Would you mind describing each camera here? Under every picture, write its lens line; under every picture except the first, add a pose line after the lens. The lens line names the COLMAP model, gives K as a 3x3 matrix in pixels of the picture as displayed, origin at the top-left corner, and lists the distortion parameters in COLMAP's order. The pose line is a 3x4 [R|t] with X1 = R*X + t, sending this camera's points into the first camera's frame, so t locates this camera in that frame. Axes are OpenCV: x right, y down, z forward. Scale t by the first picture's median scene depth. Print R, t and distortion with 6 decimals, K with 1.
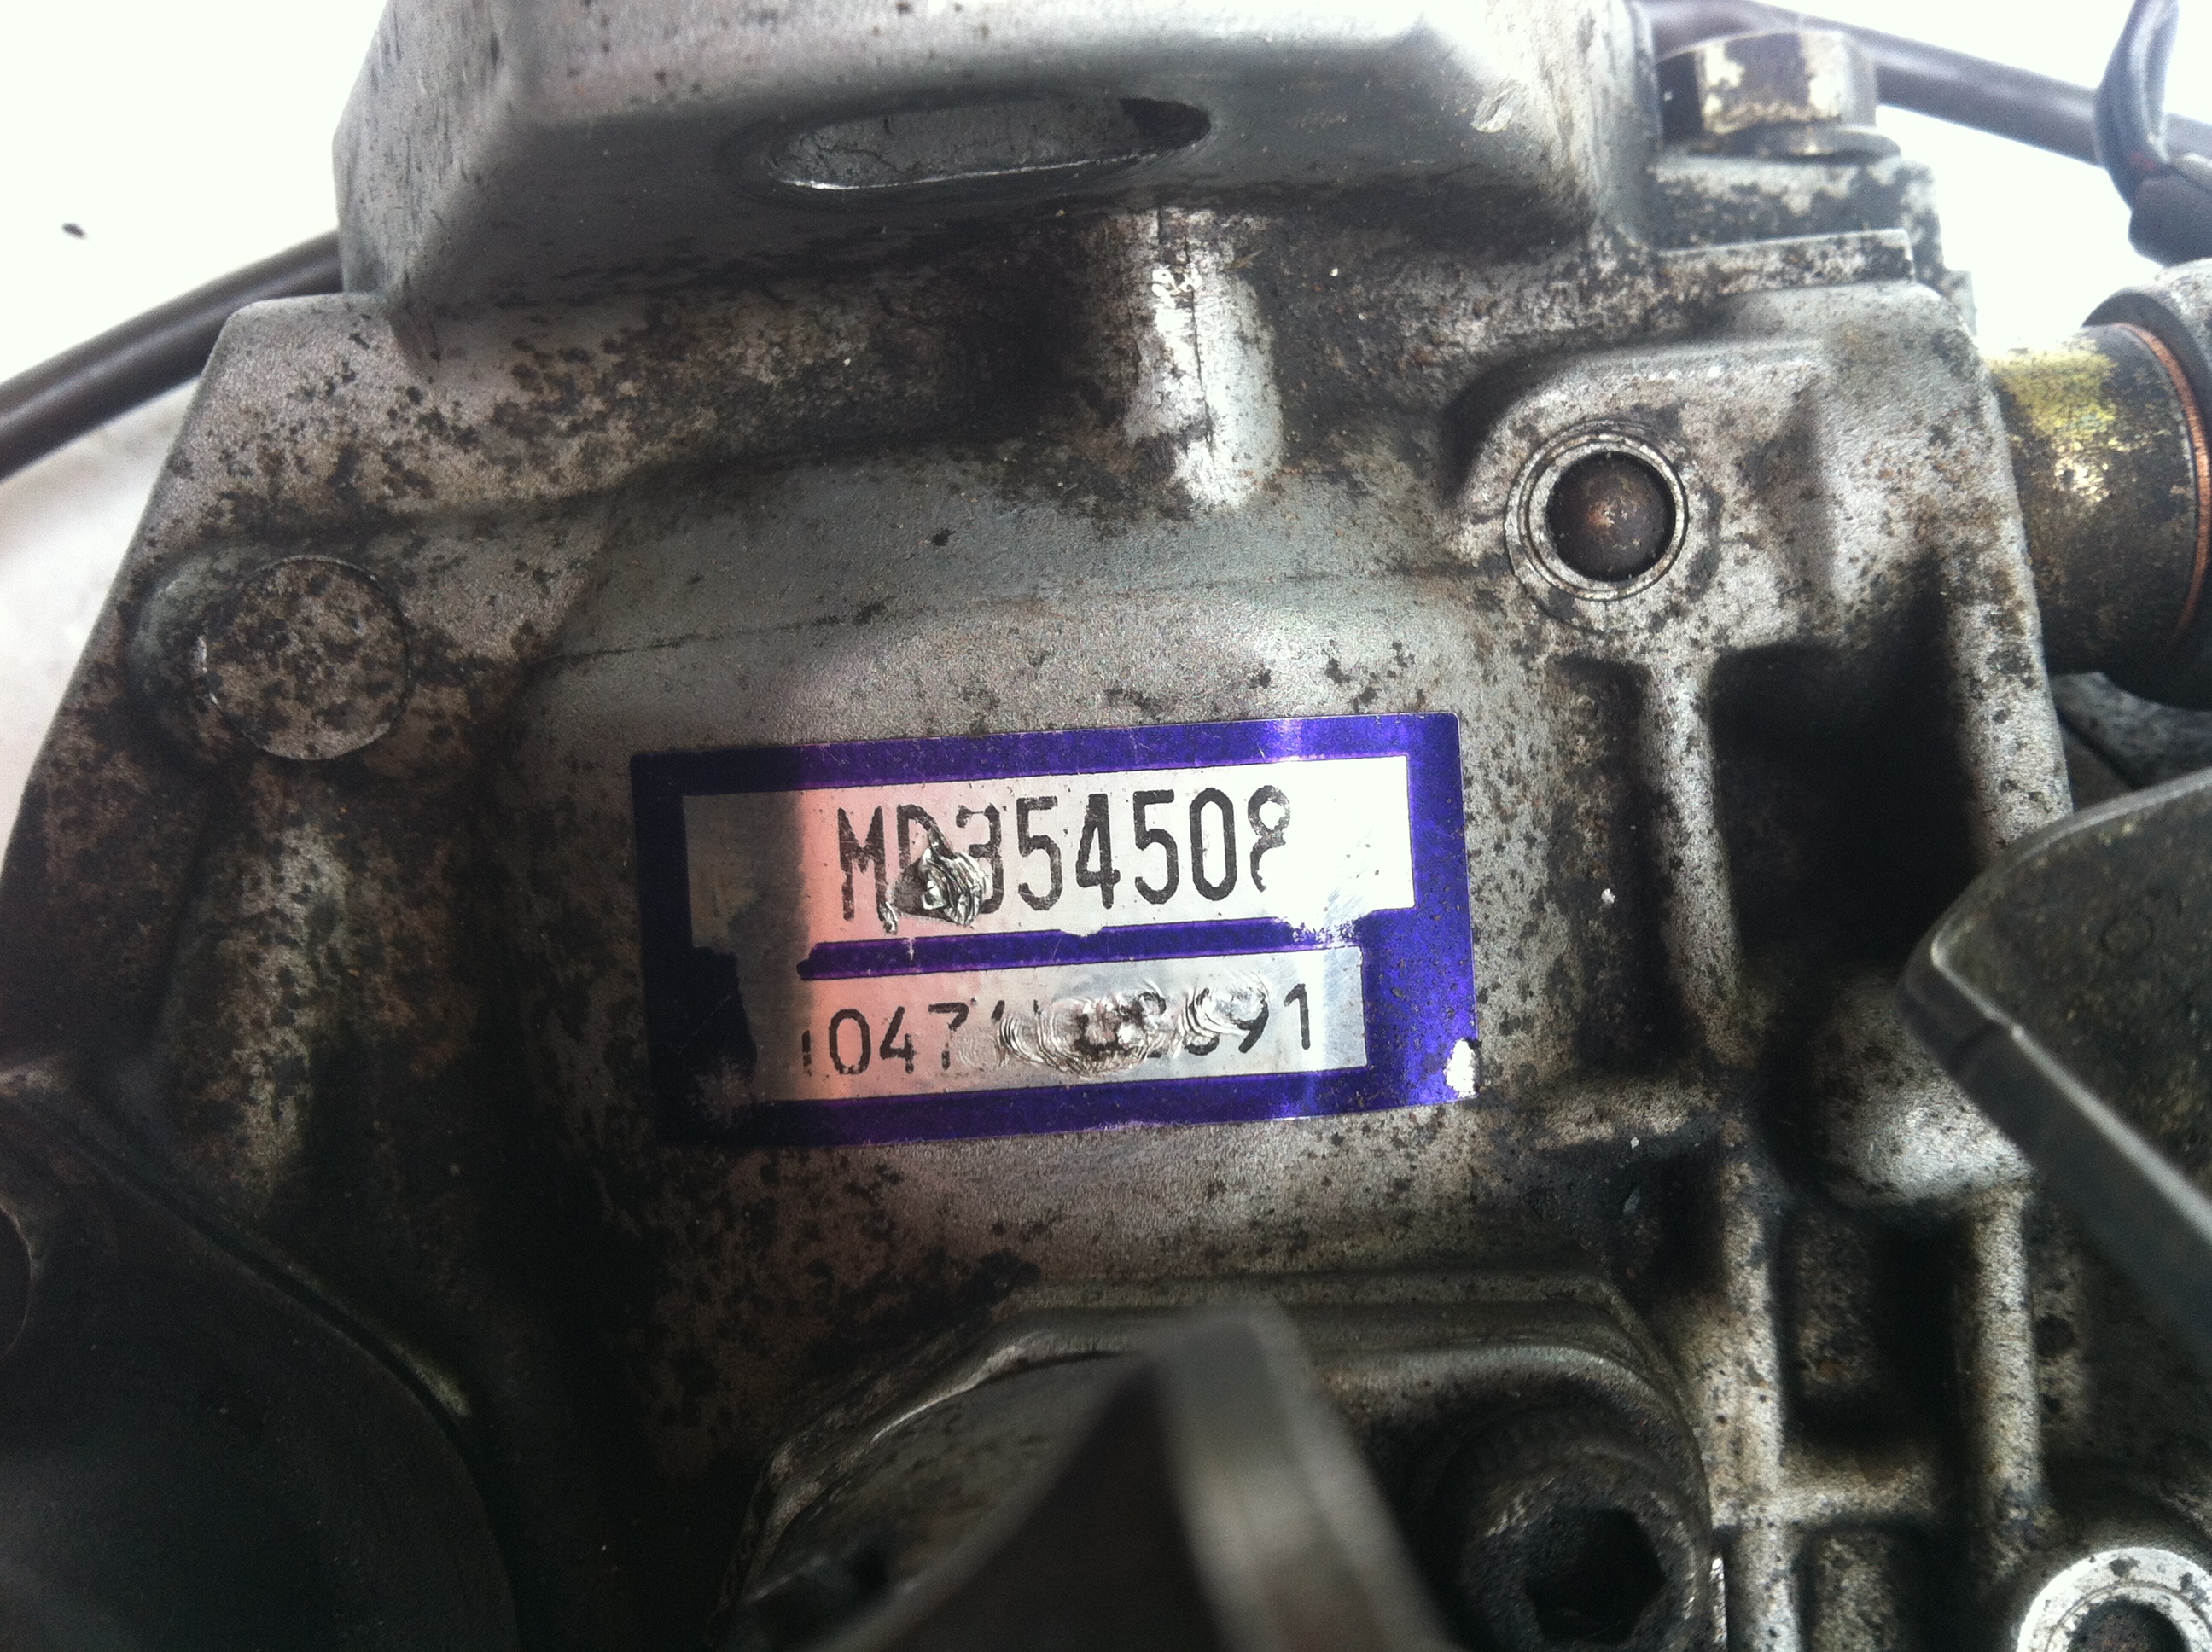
lens RADIAL K [[2242.6, 0, 1107.1], [0, 2242.6, 825.1], [0, 0, 1]] dist [0.008057, 0.000000]
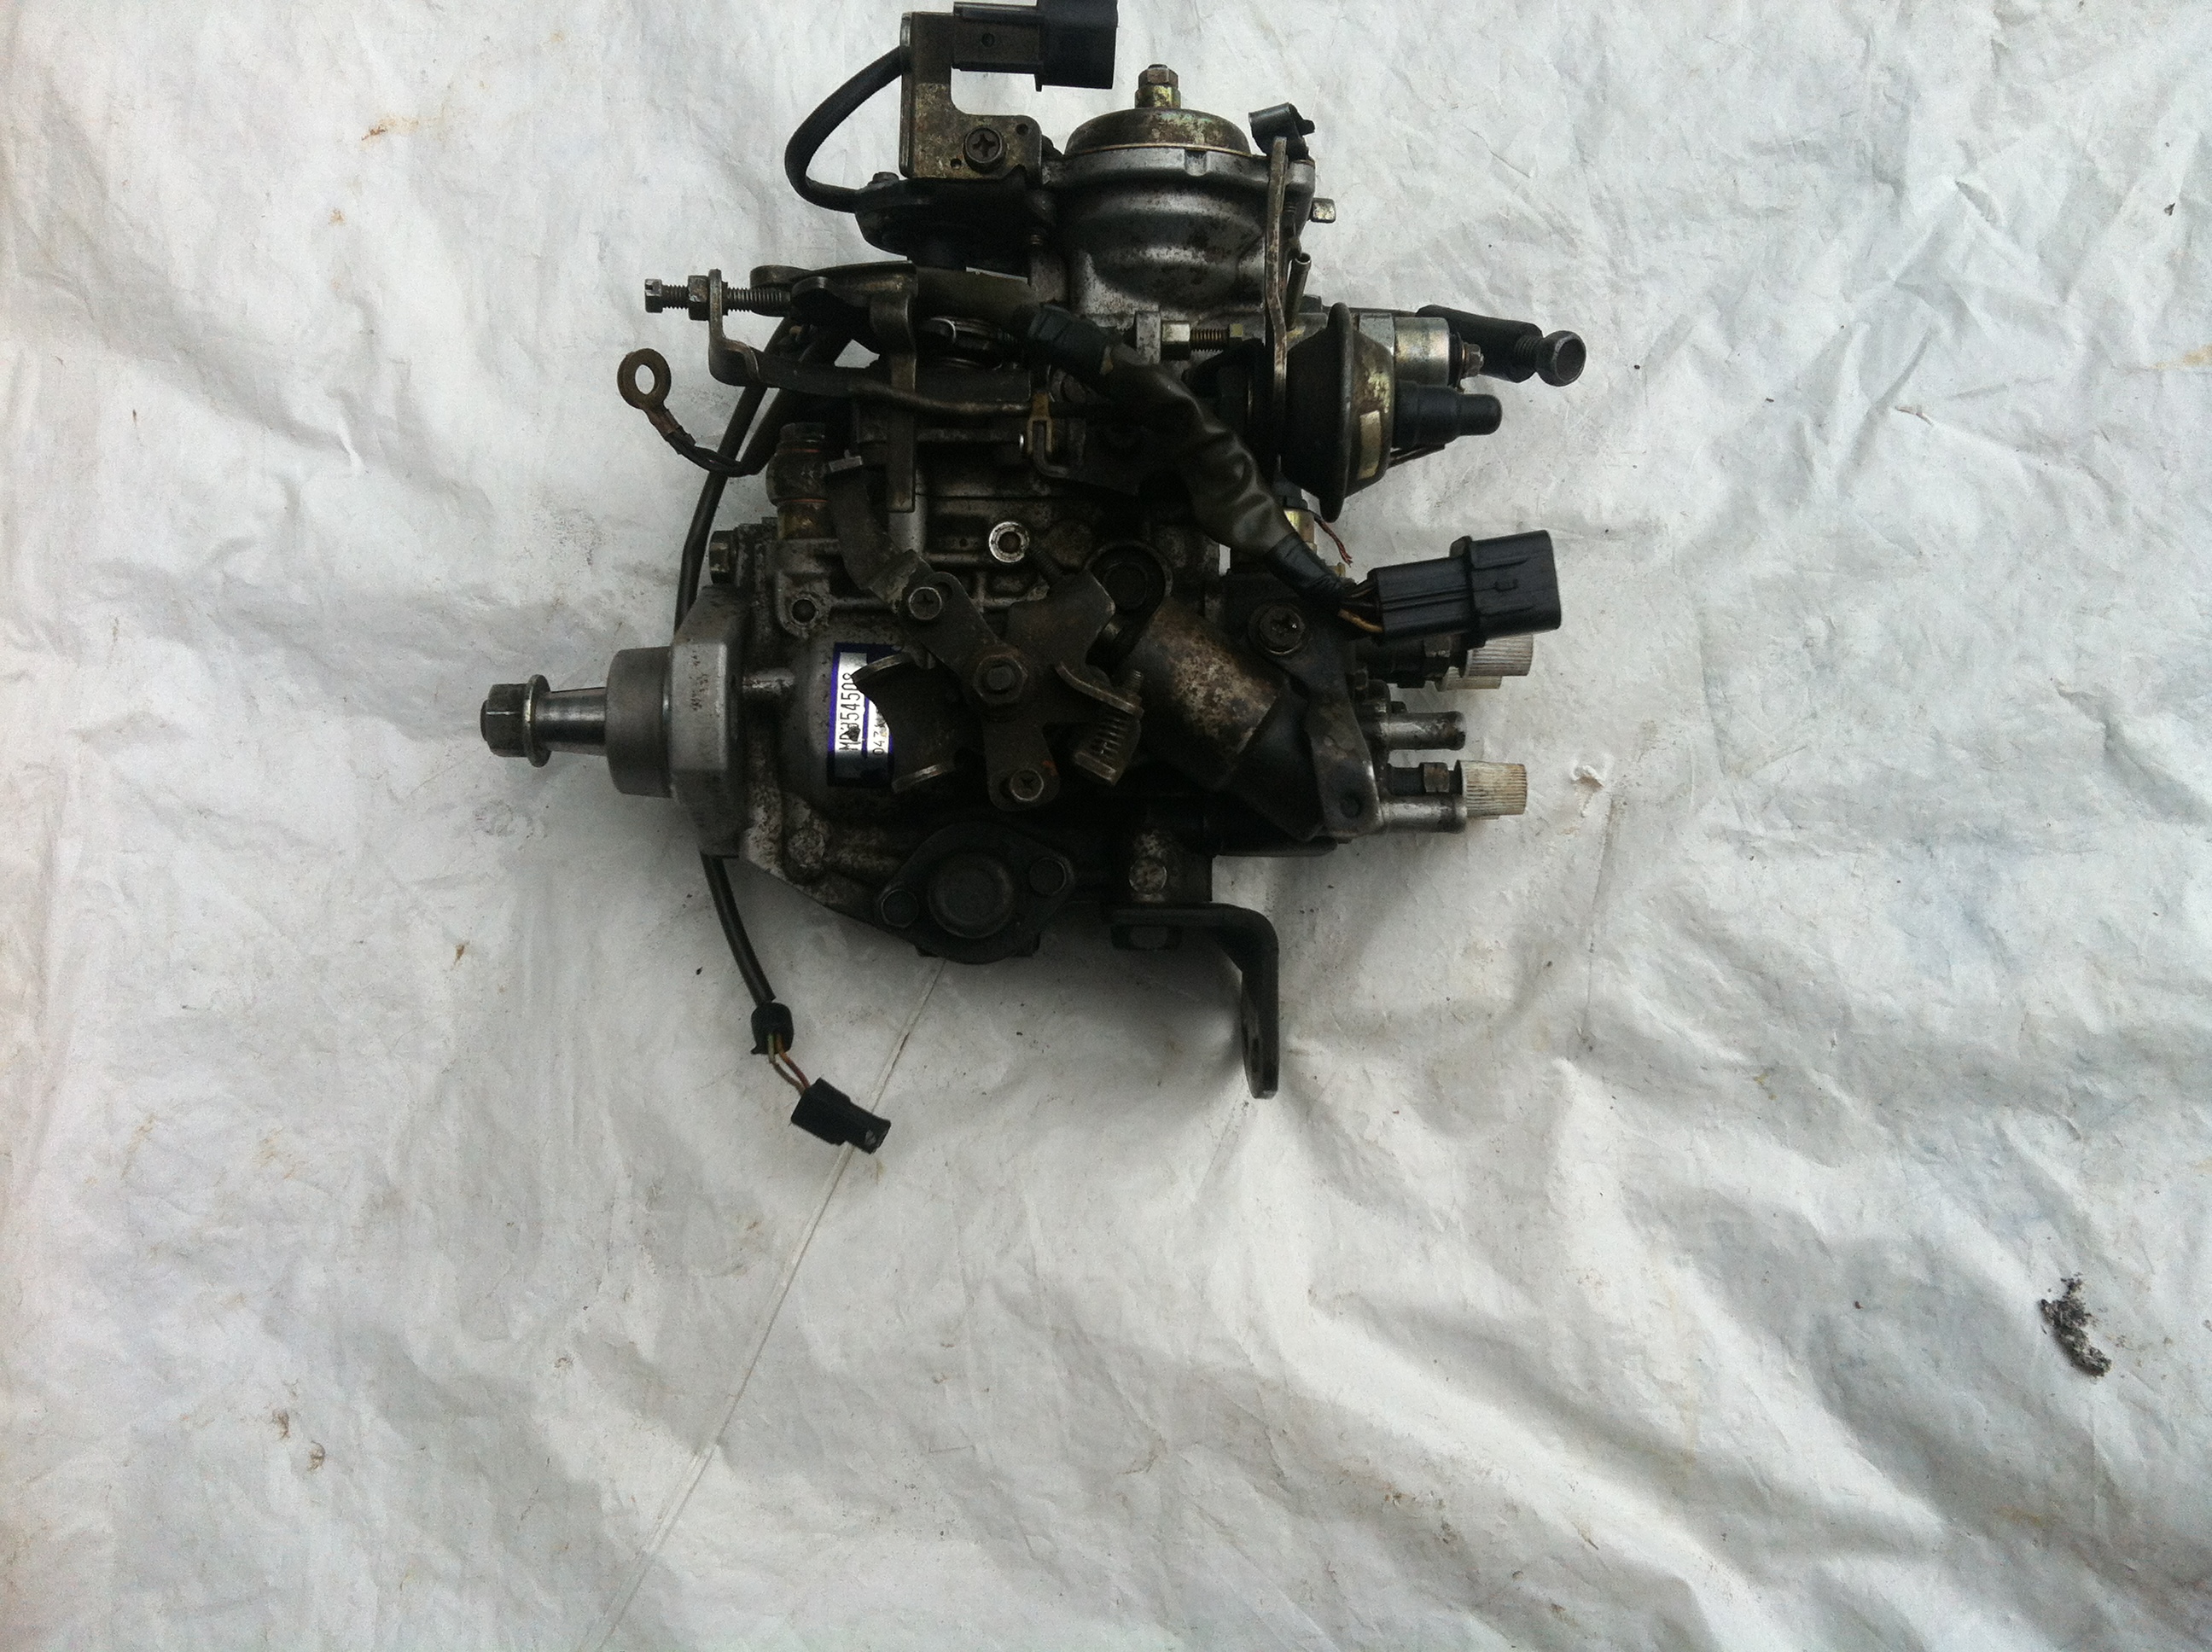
lens RADIAL K [[2242.6, 0, 1107.7], [0, 2242.6, 826.6], [0, 0, 1]] dist [0.008057, 0.000000]
pose [[0.097375, -0.995113, 0.016385, -0.325506], [0.994934, 0.096918, -0.026706, 0.813233], [0.024988, 0.018902, 0.999509, -4.533927]]
